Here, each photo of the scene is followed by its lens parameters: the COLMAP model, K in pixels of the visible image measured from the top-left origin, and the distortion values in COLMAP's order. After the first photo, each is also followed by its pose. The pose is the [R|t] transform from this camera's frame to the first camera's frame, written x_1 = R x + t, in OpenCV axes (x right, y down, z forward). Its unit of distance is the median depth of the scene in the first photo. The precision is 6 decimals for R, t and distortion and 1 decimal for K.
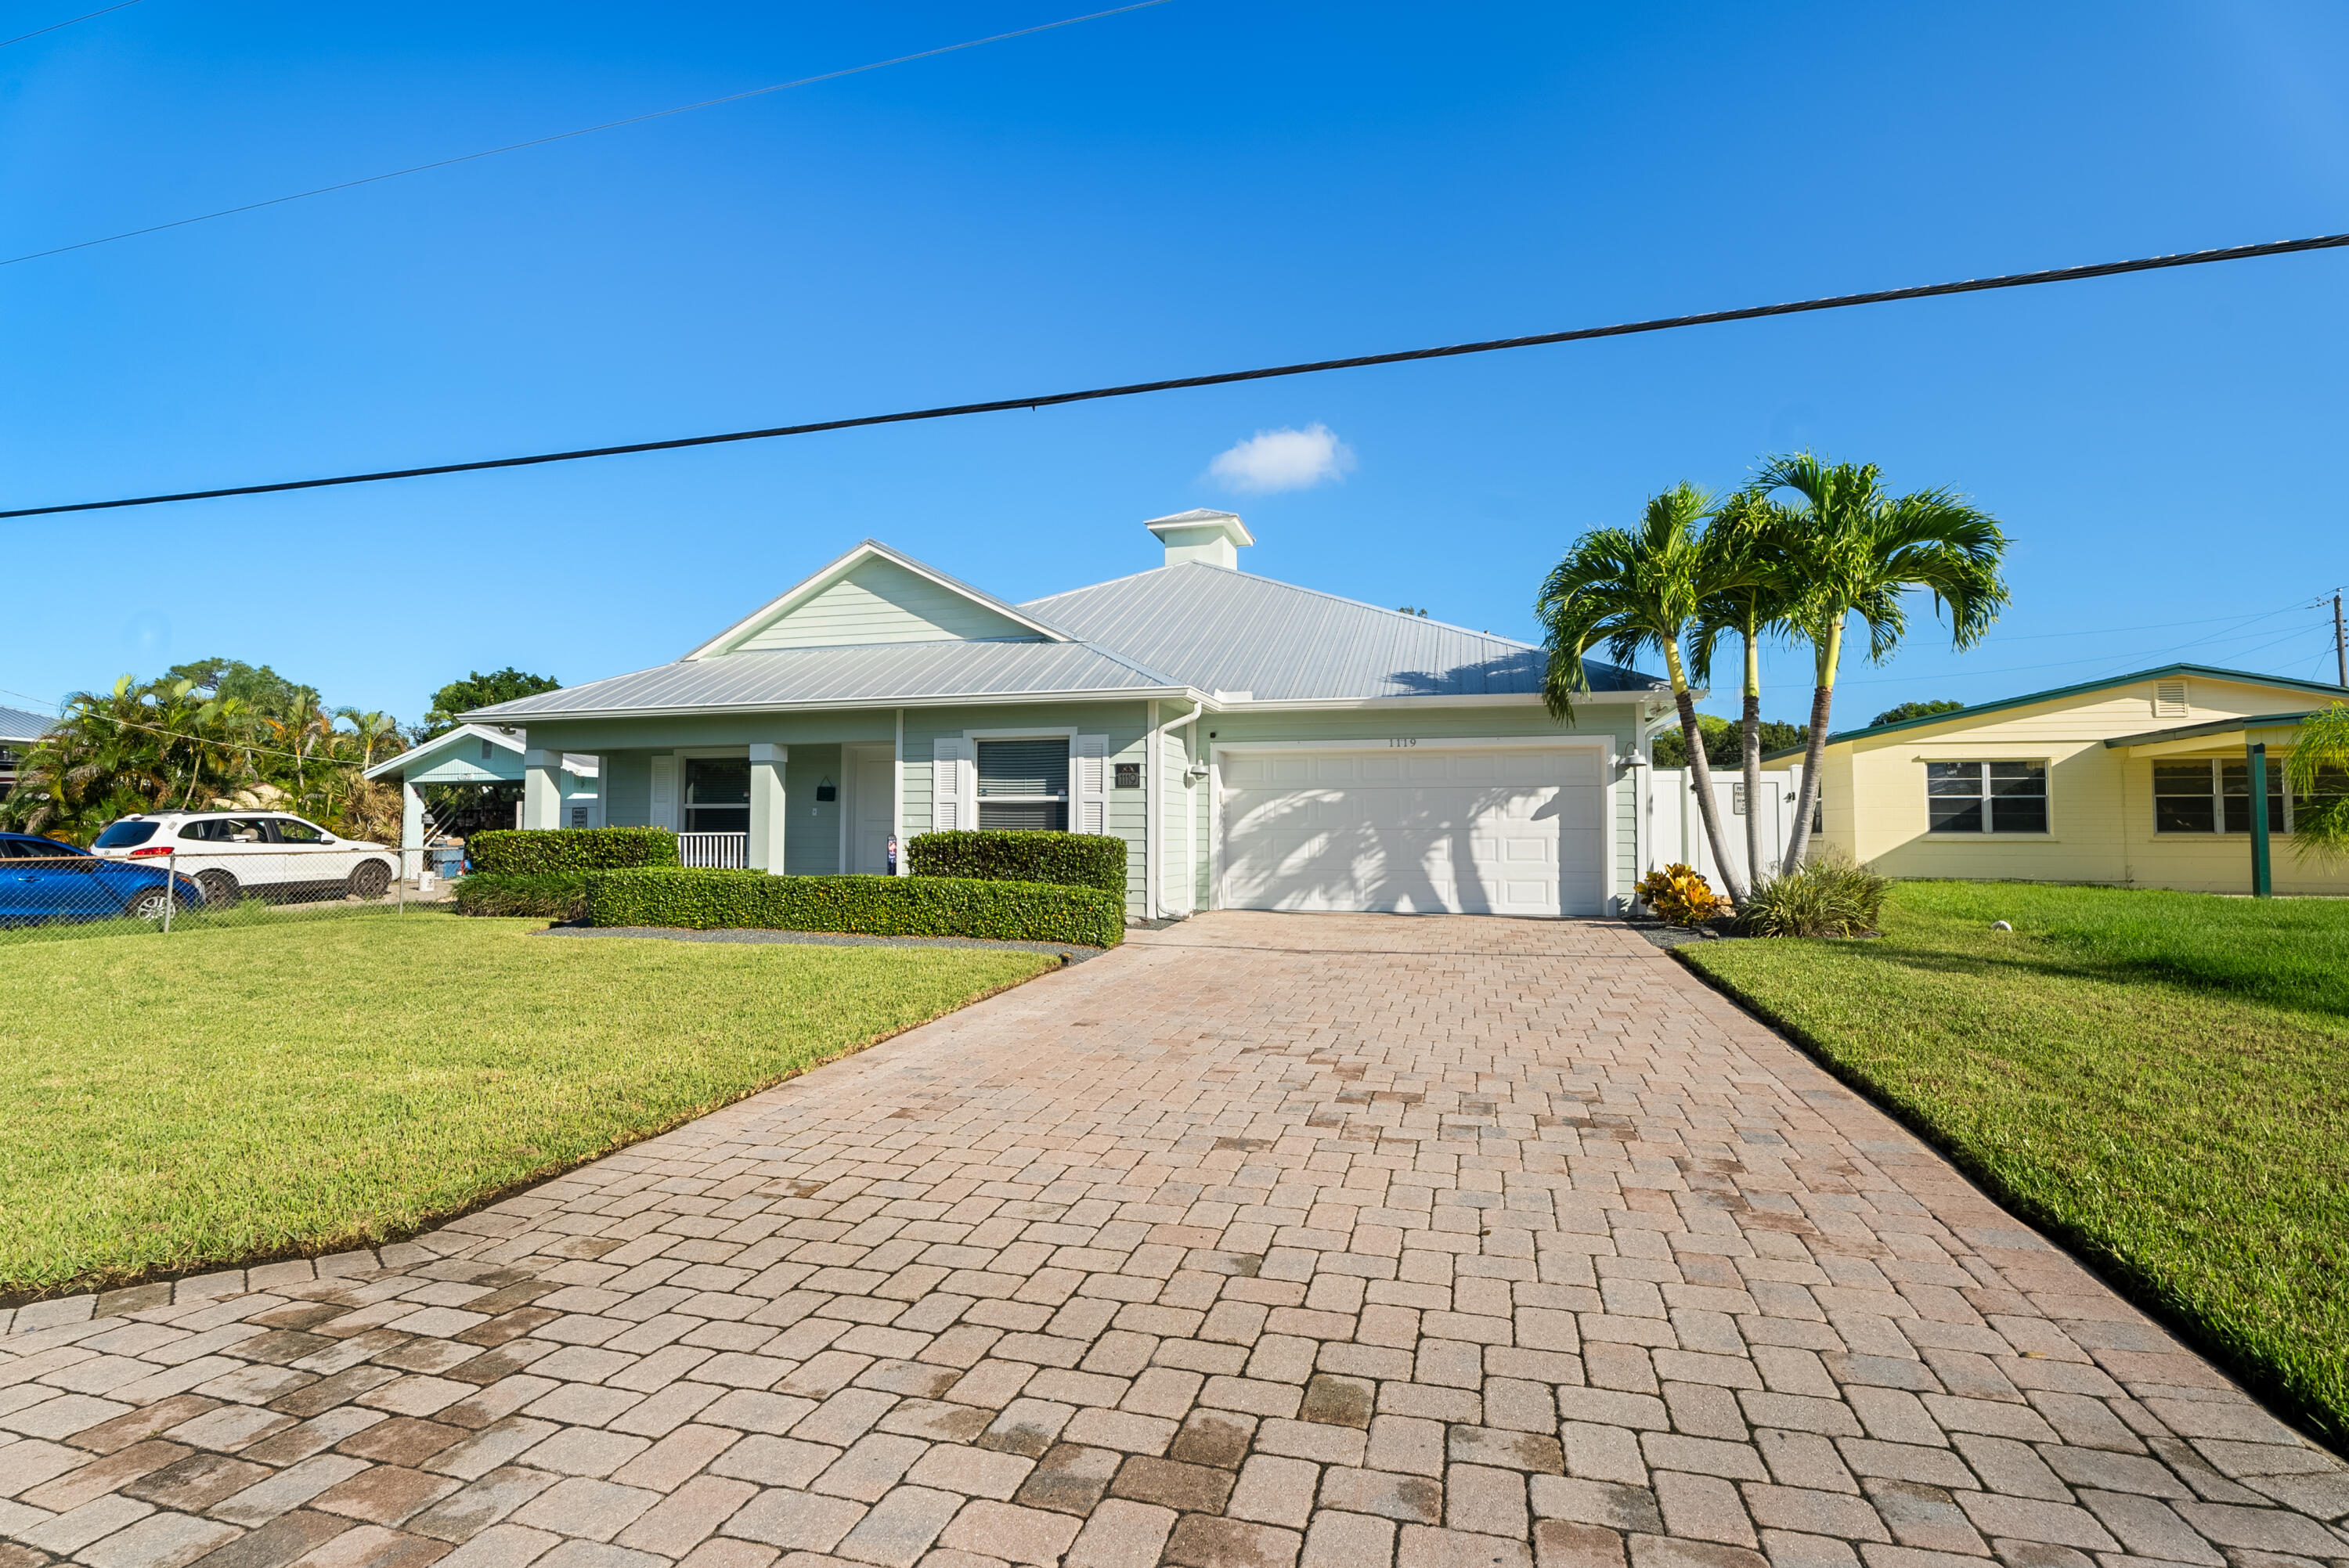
lens RADIAL K [[1052.8, 0, 1186.1], [0, 1052.8, 785.5], [0, 0, 1]] dist [-0.000756, 0.000292]
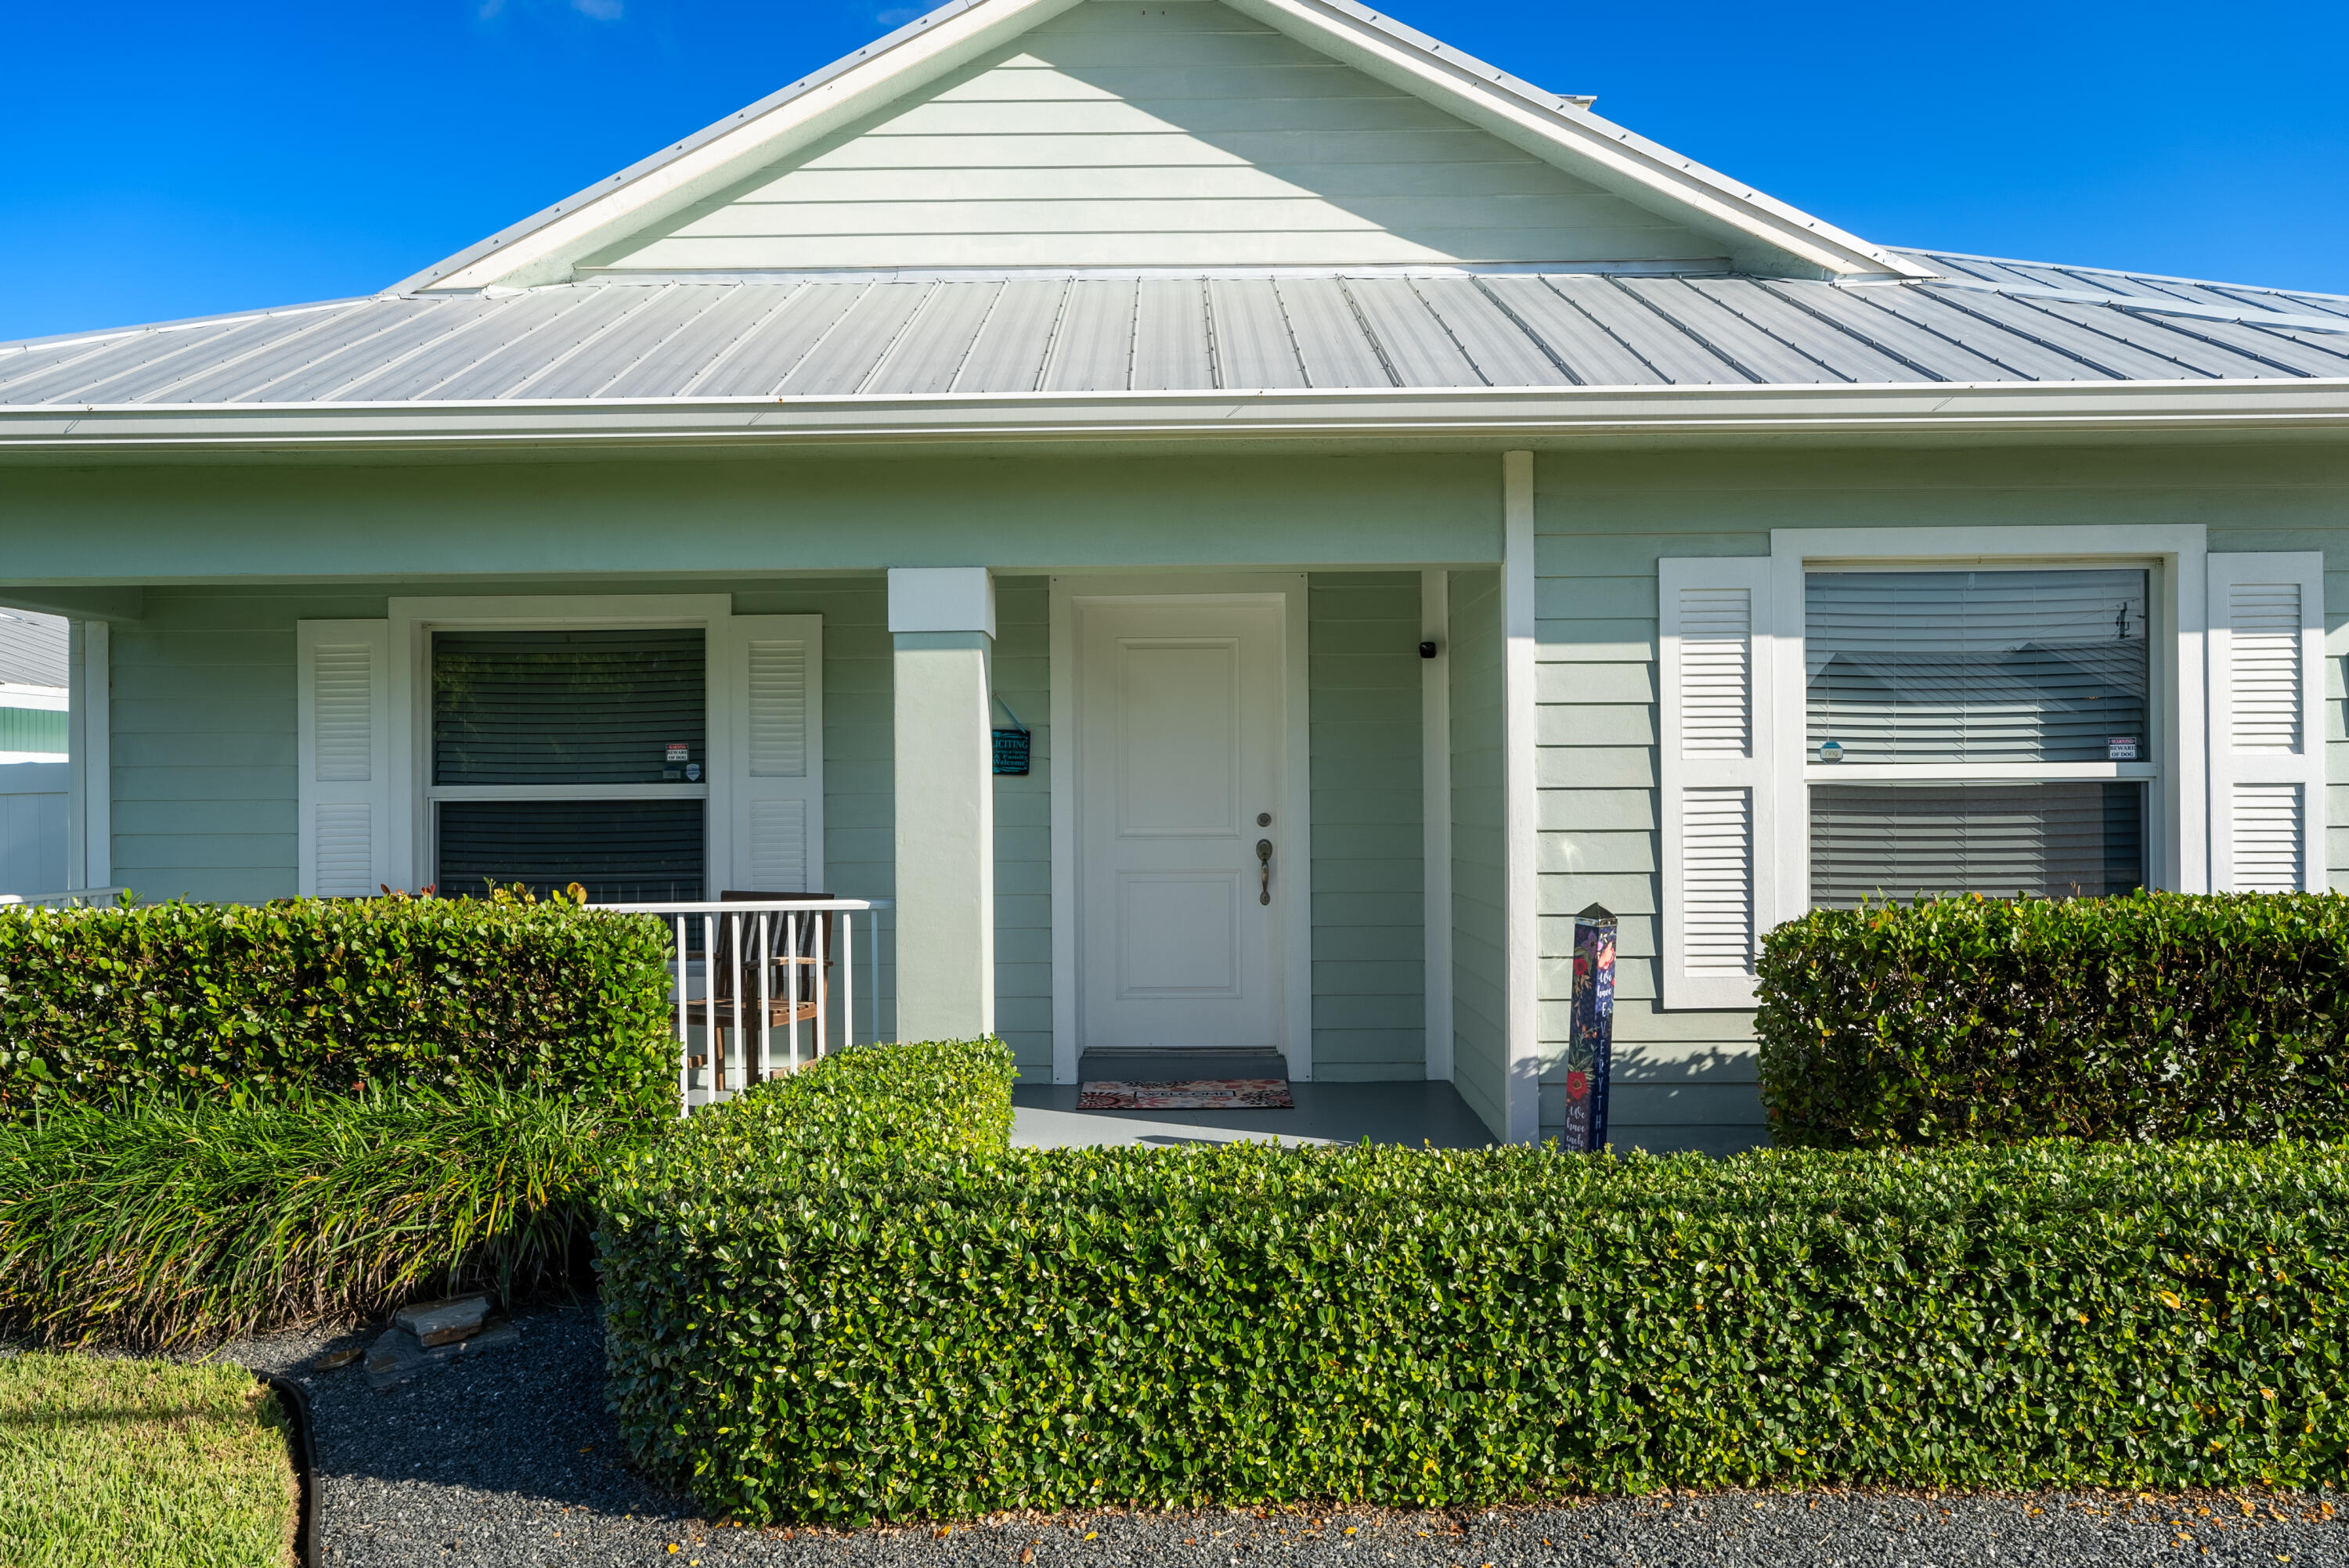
lens RADIAL K [[1631.9, 0, 1162.2], [0, 1631.9, 781.4], [0, 0, 1]] dist [0.001131, 0.014766]
pose [[0.963860, -0.009085, 0.266254, -0.485898], [-0.000660, 0.999334, 0.036486, -0.001060], [-0.266408, -0.035344, 0.963212, 0.617407]]
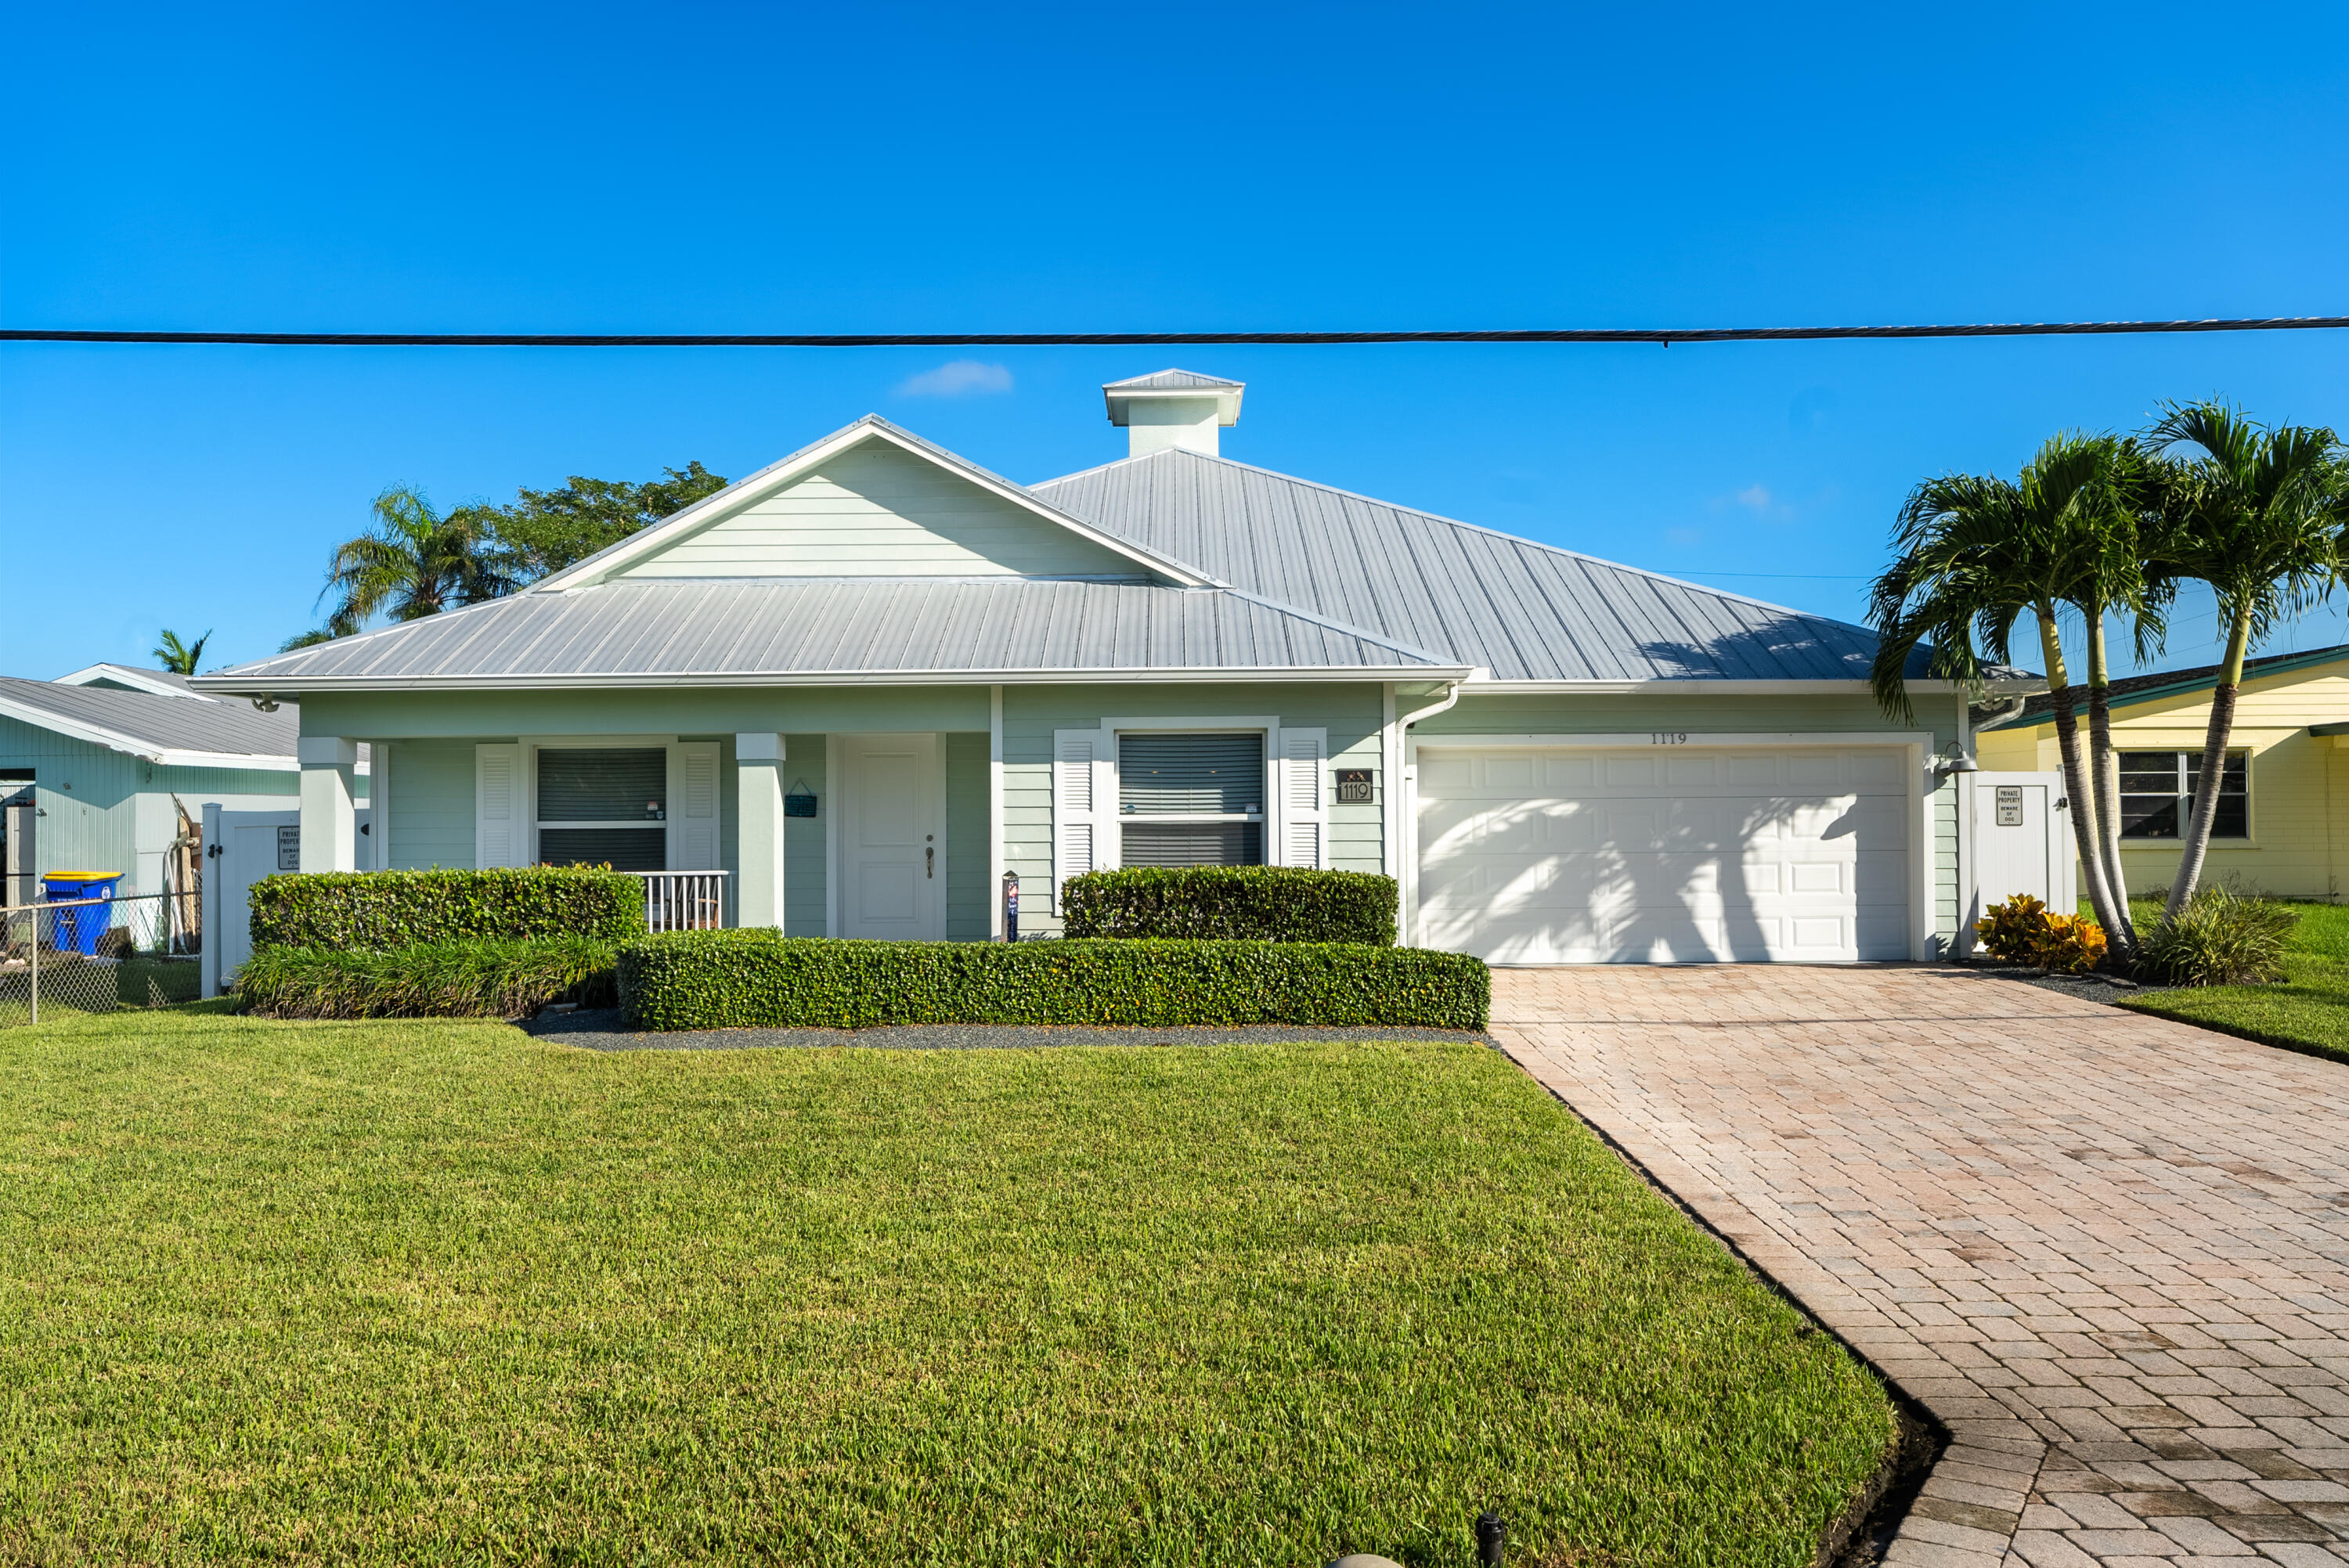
lens RADIAL K [[1631.9, 0, 1159.9], [0, 1631.9, 772.7], [0, 0, 1]] dist [0.001131, 0.014766]
pose [[0.966006, -0.002762, 0.258503, -0.447975], [-0.001927, 0.999838, 0.017885, -0.036028], [-0.258511, -0.017775, 0.965845, -0.035088]]
